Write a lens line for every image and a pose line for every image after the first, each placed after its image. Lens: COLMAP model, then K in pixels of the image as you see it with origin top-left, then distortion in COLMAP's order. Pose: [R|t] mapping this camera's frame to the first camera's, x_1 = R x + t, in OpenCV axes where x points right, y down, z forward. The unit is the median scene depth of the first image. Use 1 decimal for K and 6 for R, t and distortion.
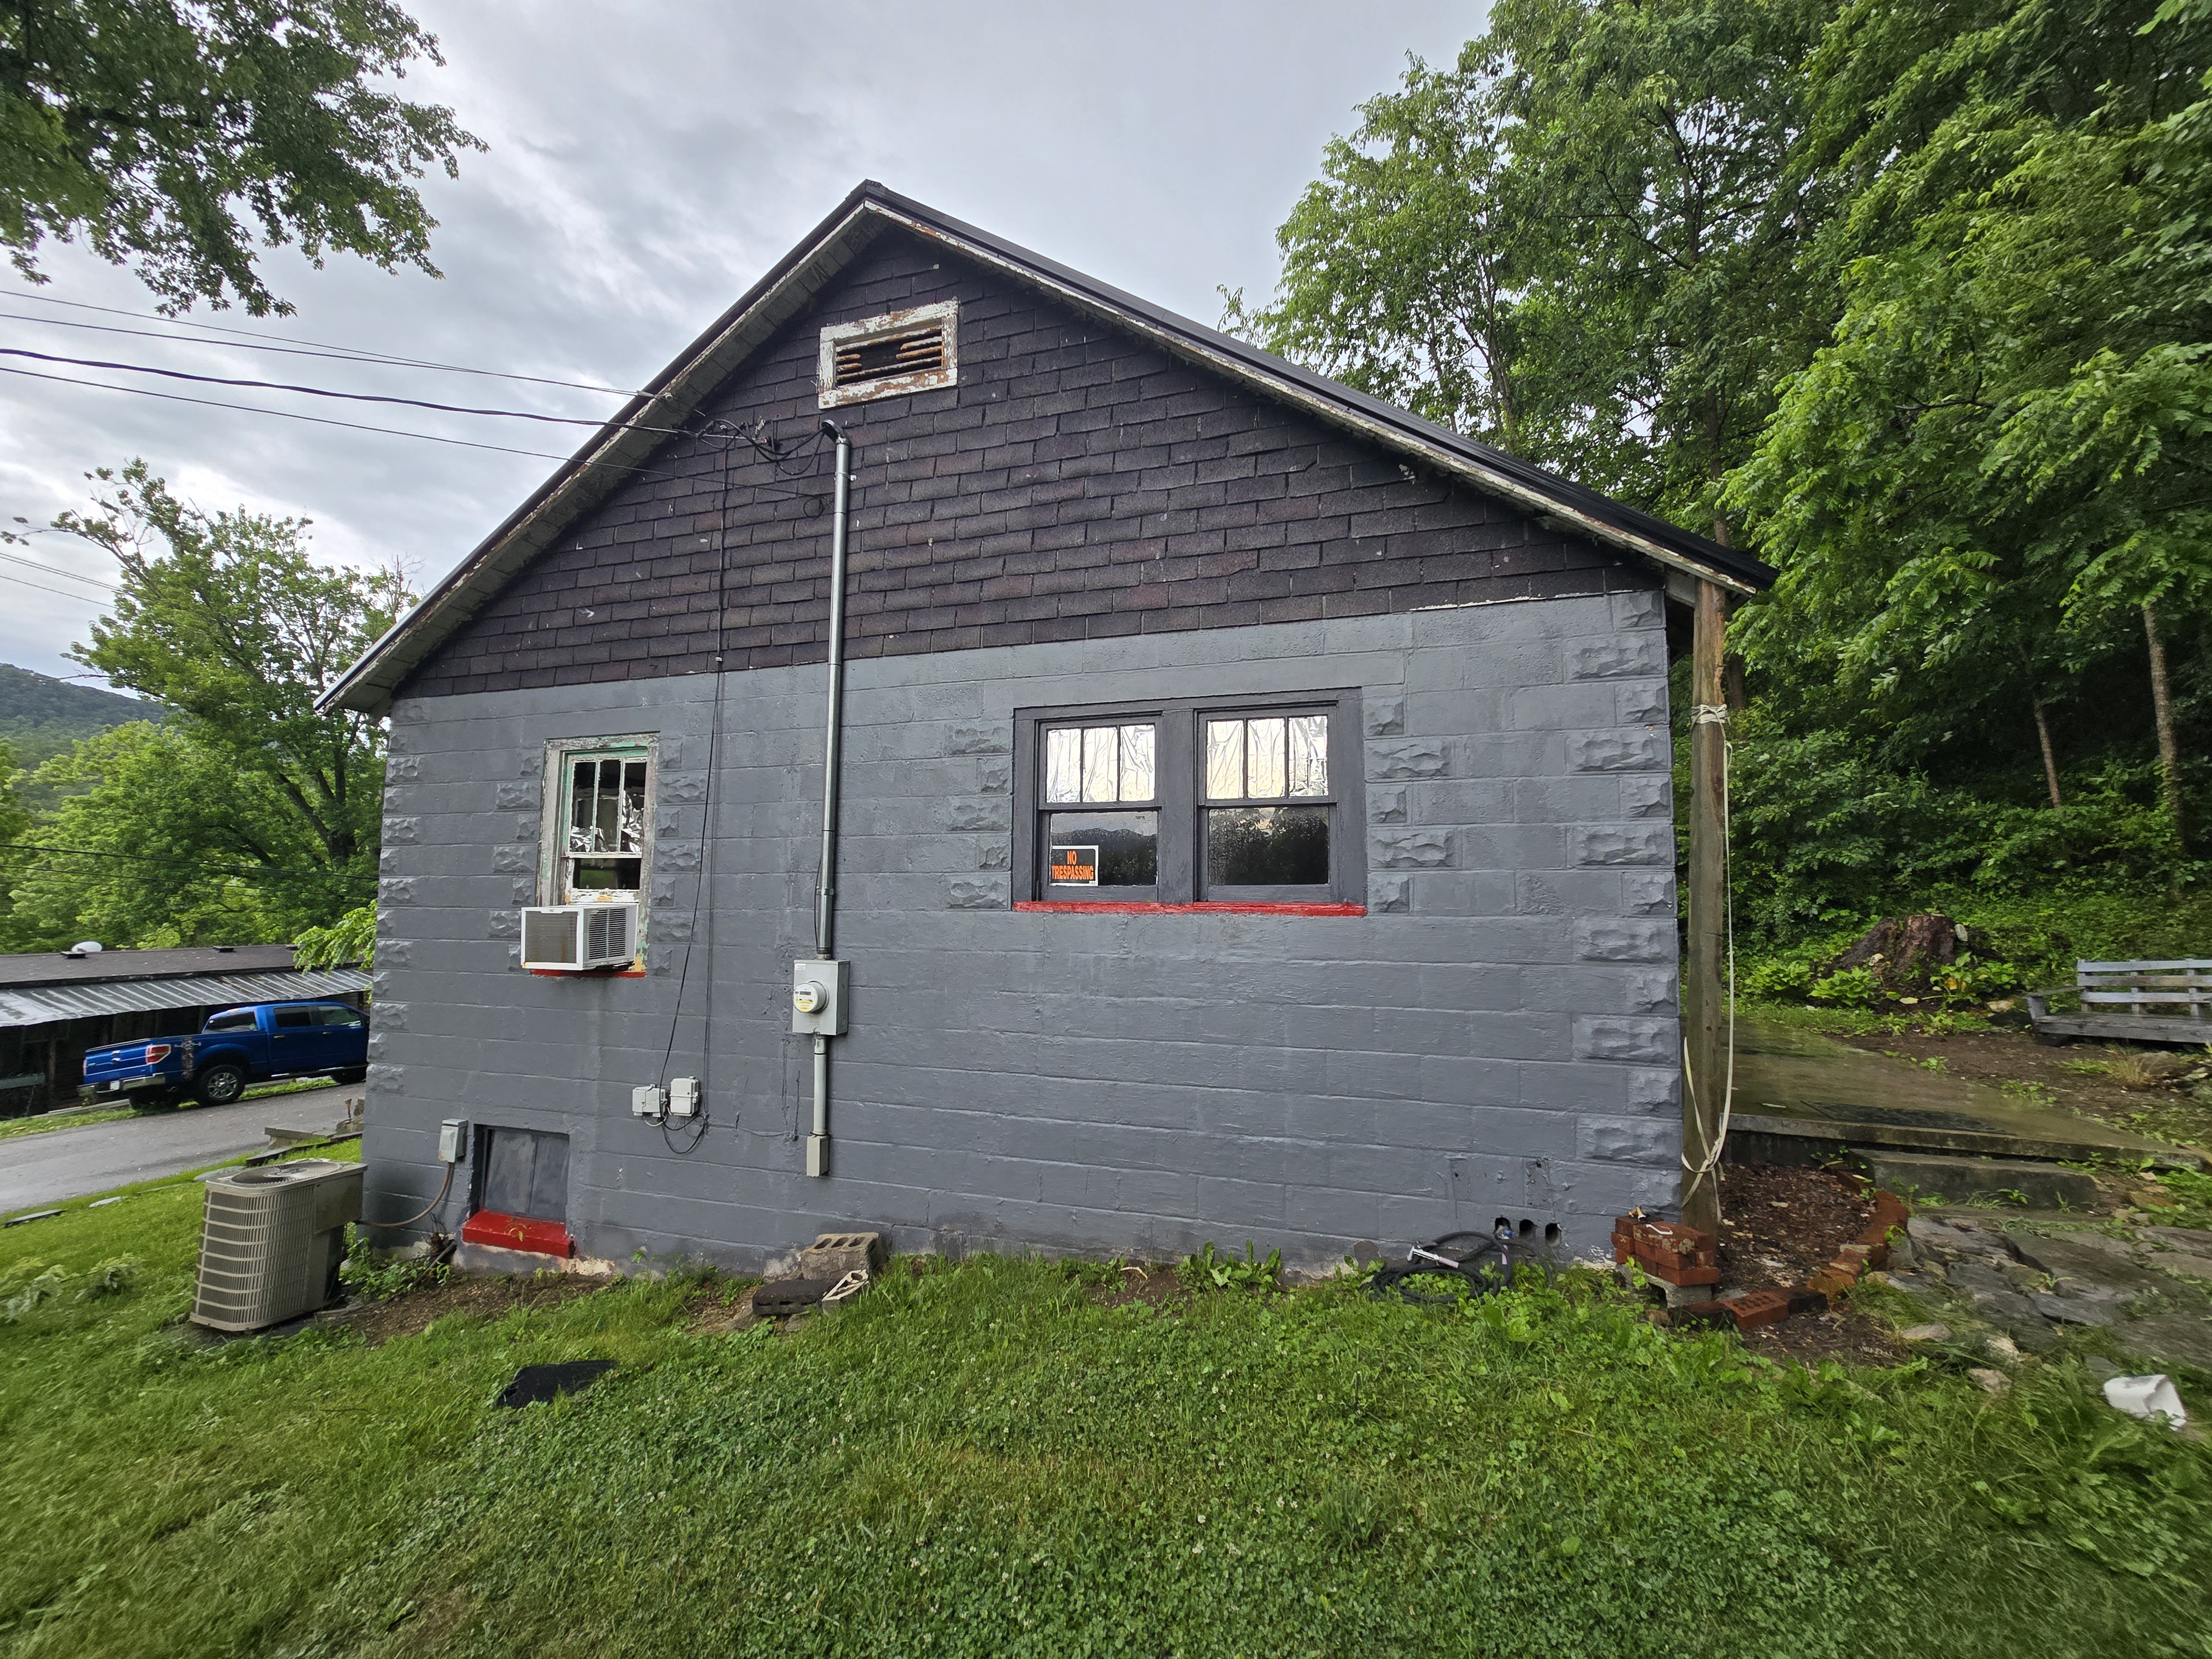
lens RADIAL K [[893.7, 0, 1106.0], [0, 893.7, 829.5], [0, 0, 1]] dist [-0.001519, -0.000050]
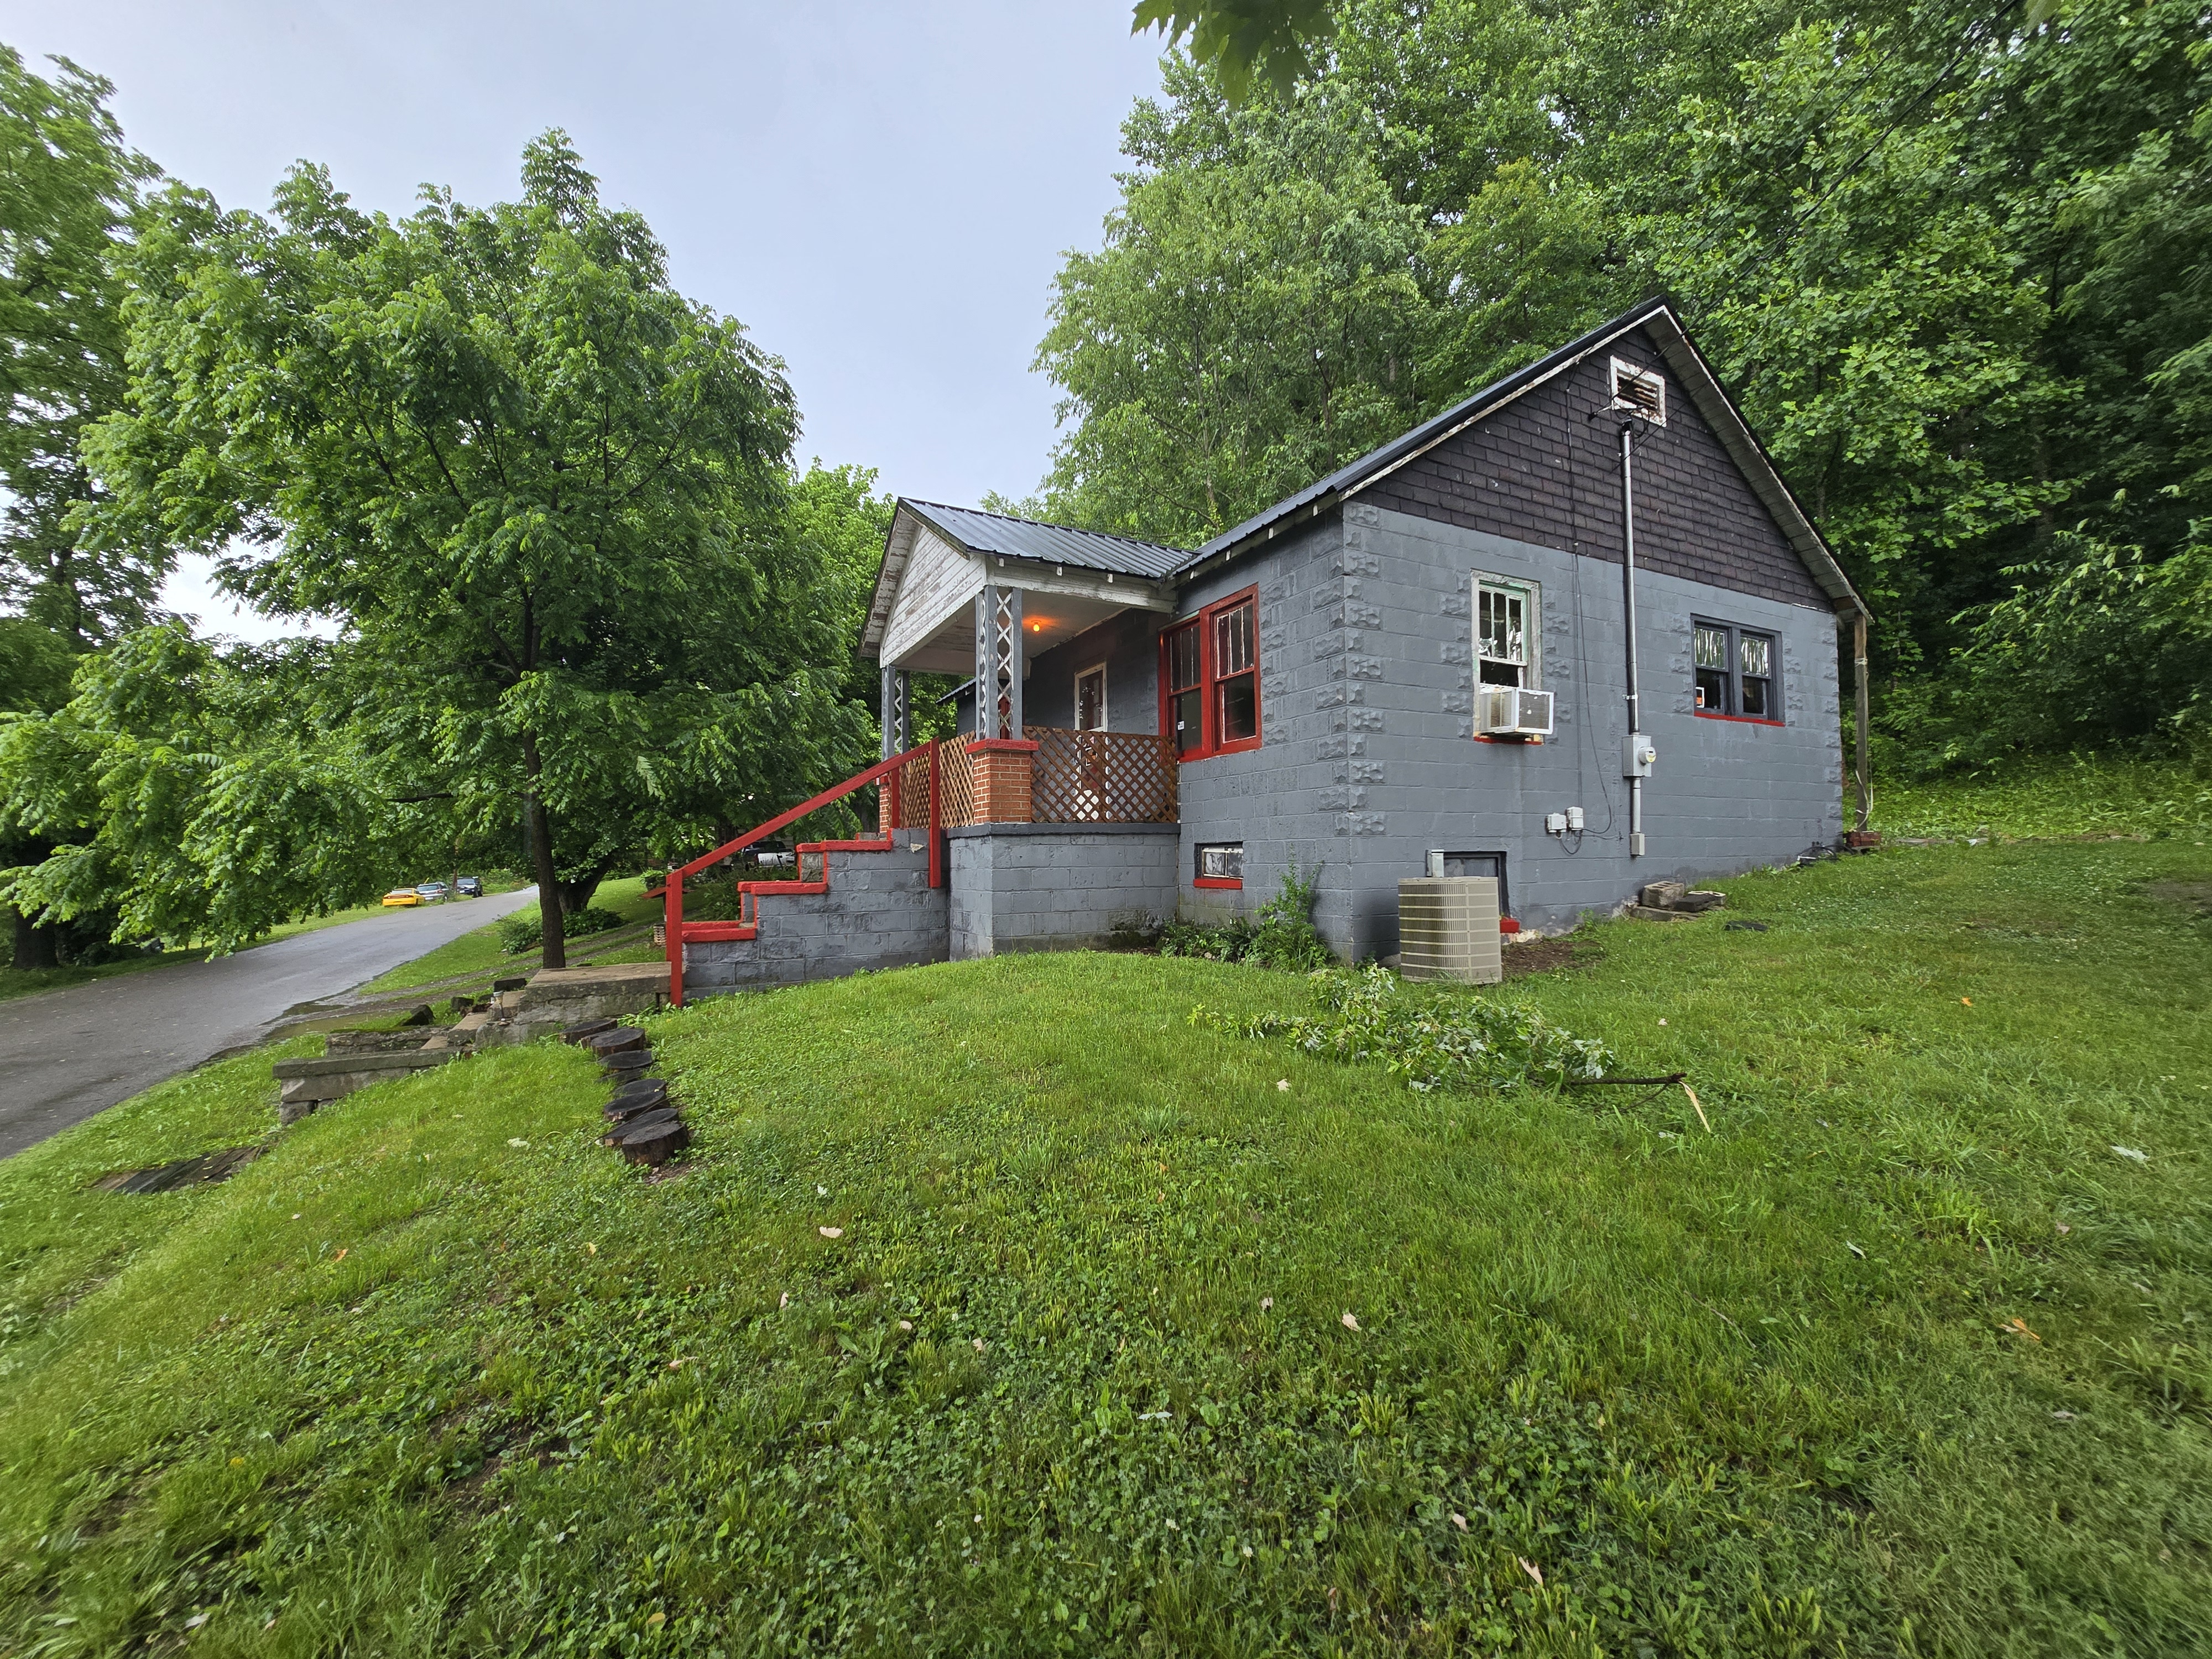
lens RADIAL K [[893.7, 0, 1106.0], [0, 893.7, 829.5], [0, 0, 1]] dist [-0.001519, -0.000050]
pose [[0.705747, 0.010322, 0.708389, -2.979953], [-0.046557, 0.998408, 0.031835, 0.416978], [-0.706933, -0.055448, 0.705104, 0.635139]]
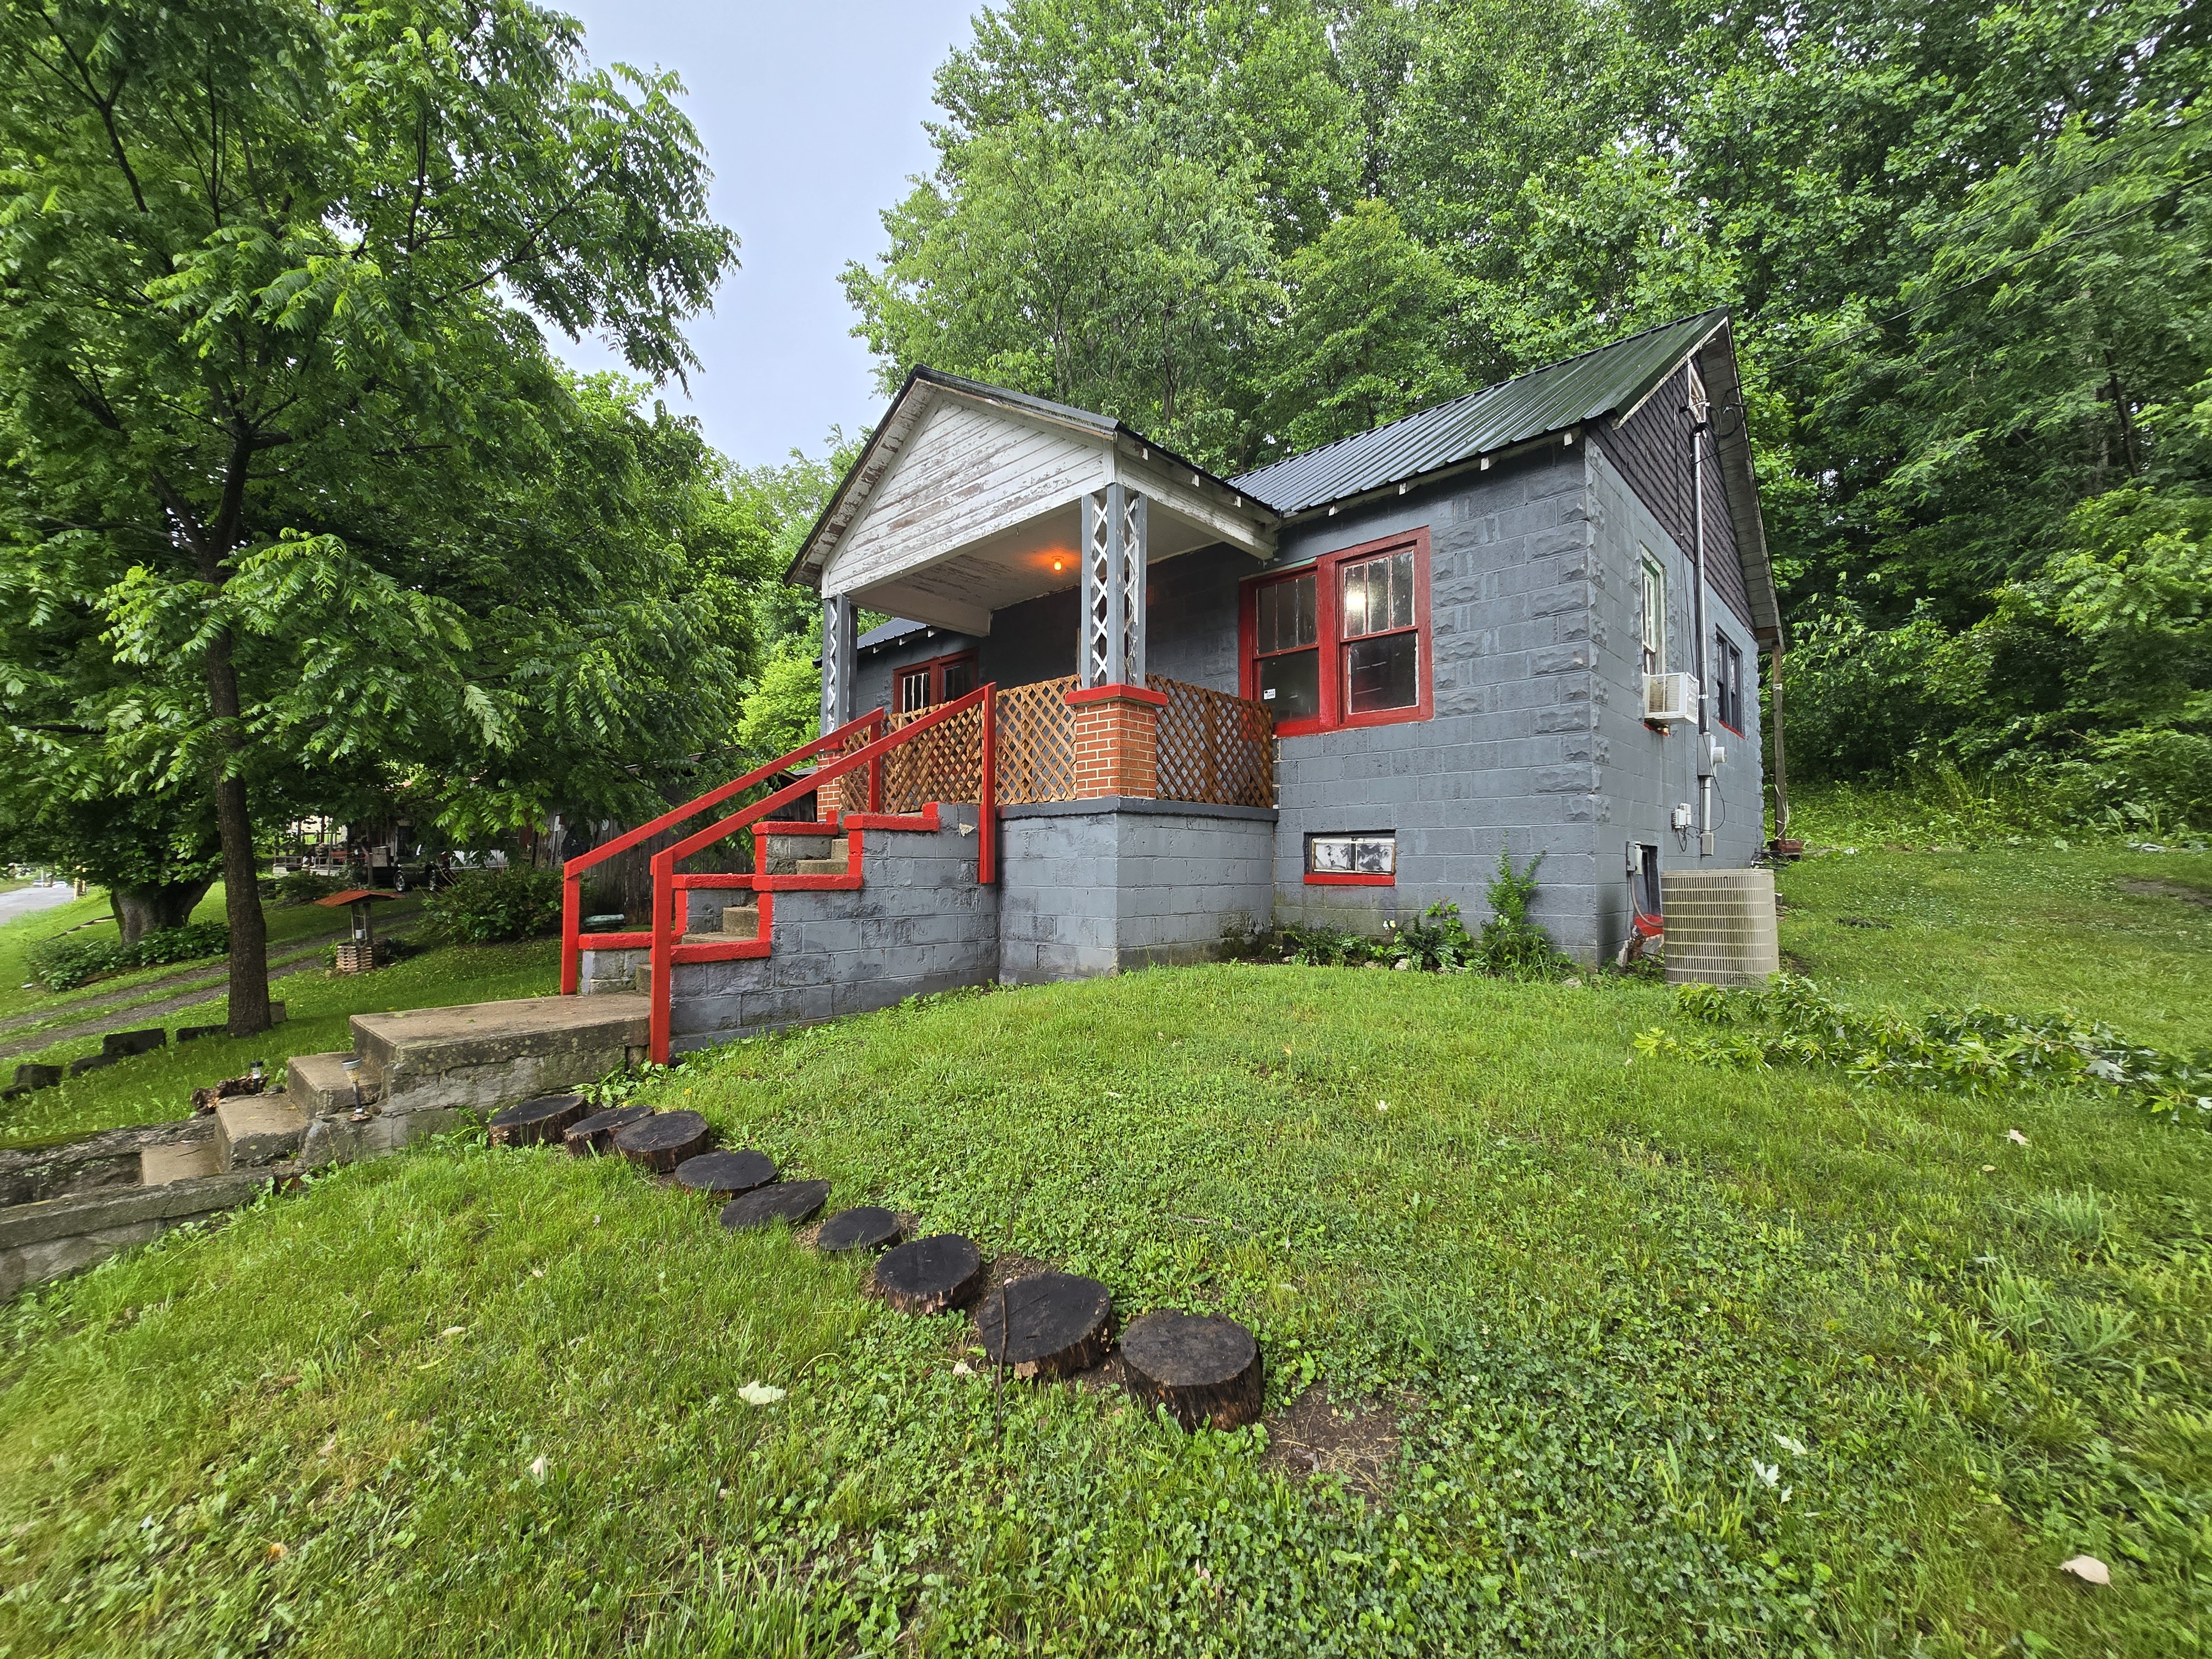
lens RADIAL K [[893.7, 0, 1106.0], [0, 893.7, 829.5], [0, 0, 1]] dist [-0.001519, -0.000050]
pose [[0.433237, 0.035548, 0.900579, -3.121218], [-0.076165, 0.997092, -0.002717, 0.550741], [-0.898056, -0.067415, 0.434685, 1.673039]]
